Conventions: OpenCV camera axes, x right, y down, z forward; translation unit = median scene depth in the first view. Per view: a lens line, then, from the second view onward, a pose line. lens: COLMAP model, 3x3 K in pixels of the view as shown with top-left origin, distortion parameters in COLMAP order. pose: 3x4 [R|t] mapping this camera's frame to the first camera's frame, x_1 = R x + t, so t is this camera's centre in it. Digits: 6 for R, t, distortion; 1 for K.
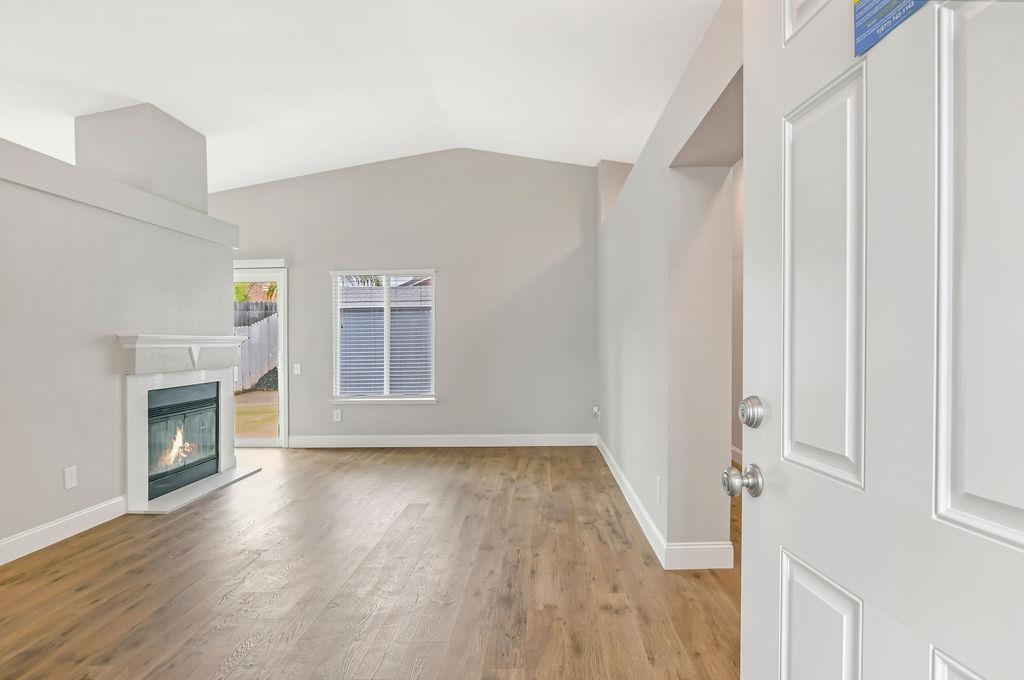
lens RADIAL K [[573.1, 0, 527.3], [0, 573.1, 350.0], [0, 0, 1]] dist [-0.011868, -0.000046]
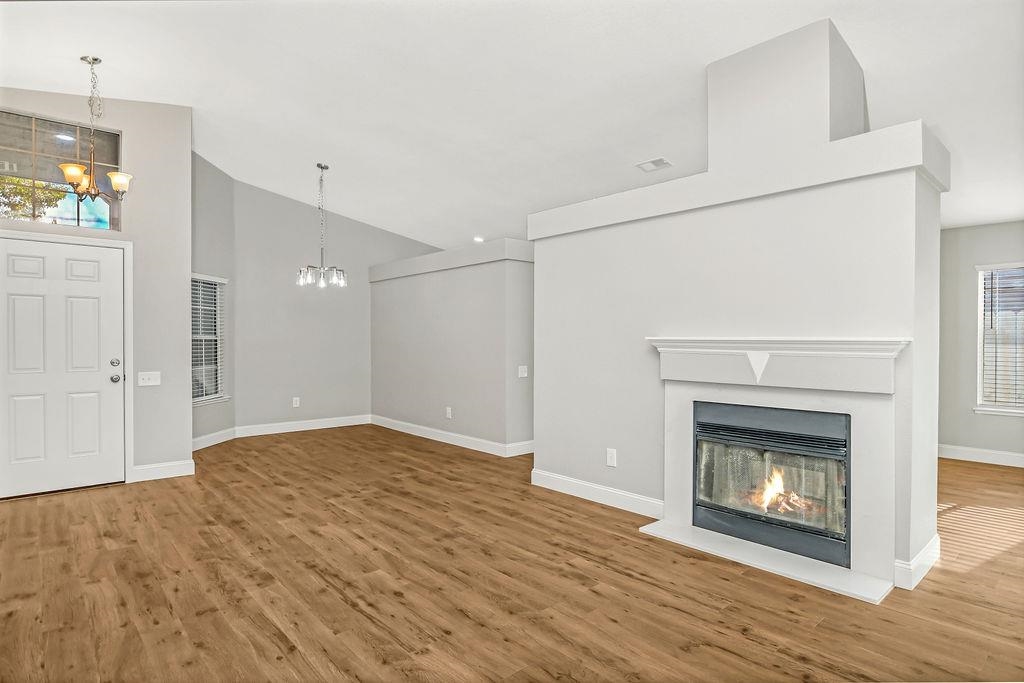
lens RADIAL K [[554.4, 0, 540.3], [0, 554.4, 343.7], [0, 0, 1]] dist [-0.013379, -0.000345]
pose [[-0.716381, 0.010717, -0.697627, 0.087386], [-0.006531, 0.999735, 0.022064, -0.029991], [0.697679, 0.020363, -0.716121, 1.316592]]
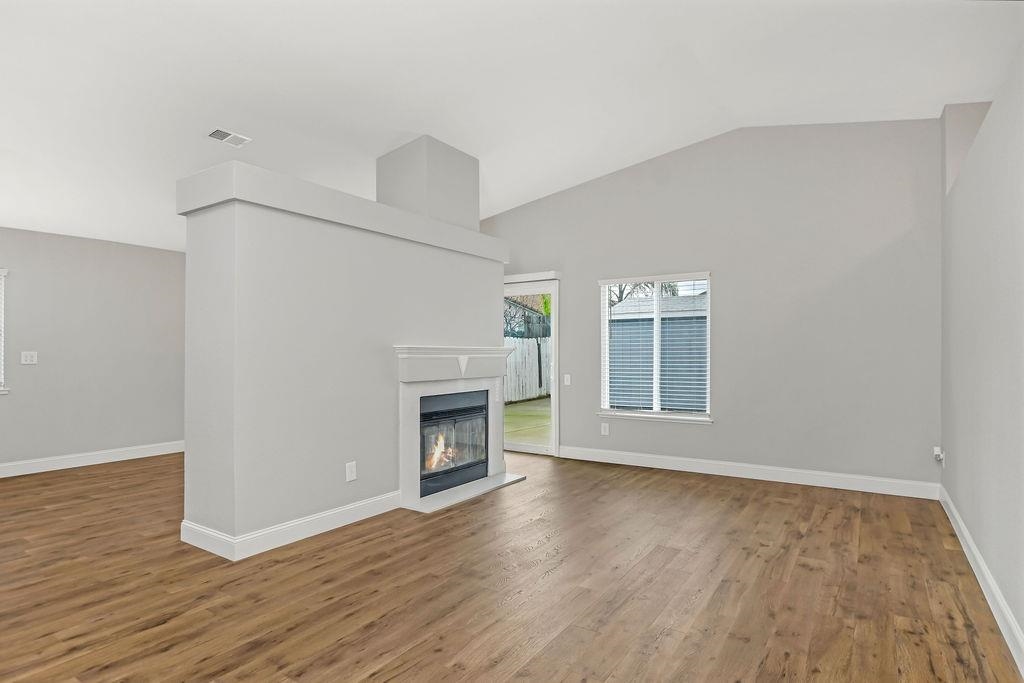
lens RADIAL K [[552.9, 0, 512.8], [0, 552.9, 347.4], [0, 0, 1]] dist [-0.007598, -0.002107]
pose [[0.851492, 0.005244, -0.524341, 0.035102], [-0.017416, 0.999681, -0.018284, -0.005880], [0.524078, 0.024701, 0.851312, 0.167938]]
